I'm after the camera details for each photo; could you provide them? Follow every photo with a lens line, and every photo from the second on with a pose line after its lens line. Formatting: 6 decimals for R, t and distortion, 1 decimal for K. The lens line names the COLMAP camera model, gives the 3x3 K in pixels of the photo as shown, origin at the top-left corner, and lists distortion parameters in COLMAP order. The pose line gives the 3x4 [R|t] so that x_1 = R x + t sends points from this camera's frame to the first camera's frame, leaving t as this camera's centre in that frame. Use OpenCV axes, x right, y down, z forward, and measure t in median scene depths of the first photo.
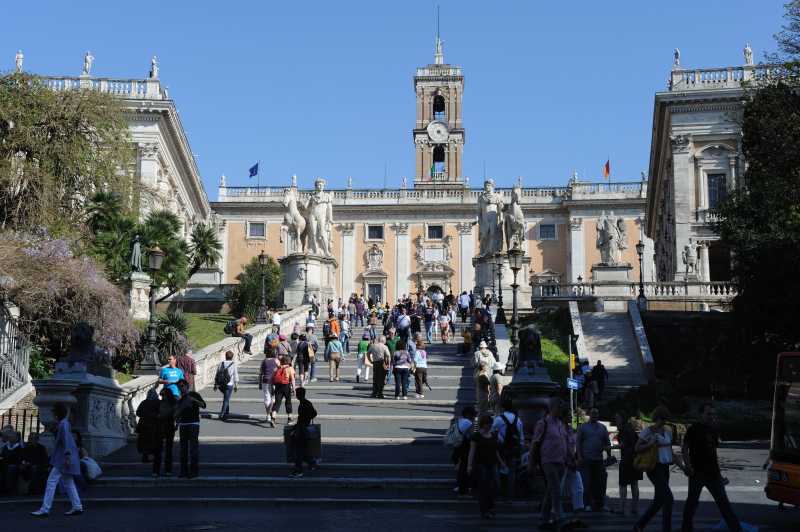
lens RADIAL K [[1128.5, 0, 400.0], [0, 1128.5, 266.0], [0, 0, 1]] dist [0.079376, -0.034539]
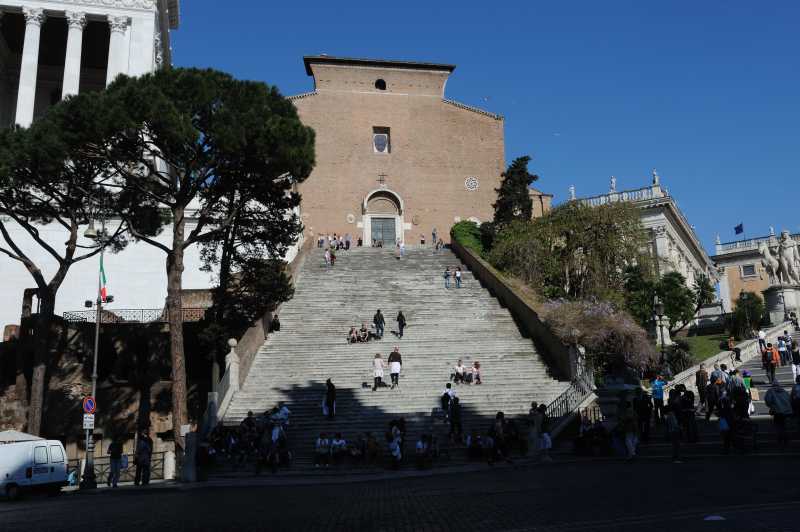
lens RADIAL K [[797.1, 0, 400.0], [0, 797.1, 266.0], [0, 0, 1]] dist [-0.002809, 0.001337]
pose [[0.832917, -0.153140, -0.531788, 0.052198], [0.127042, 0.988197, -0.085593, -0.009855], [0.538619, 0.003733, 0.842541, -0.091555]]
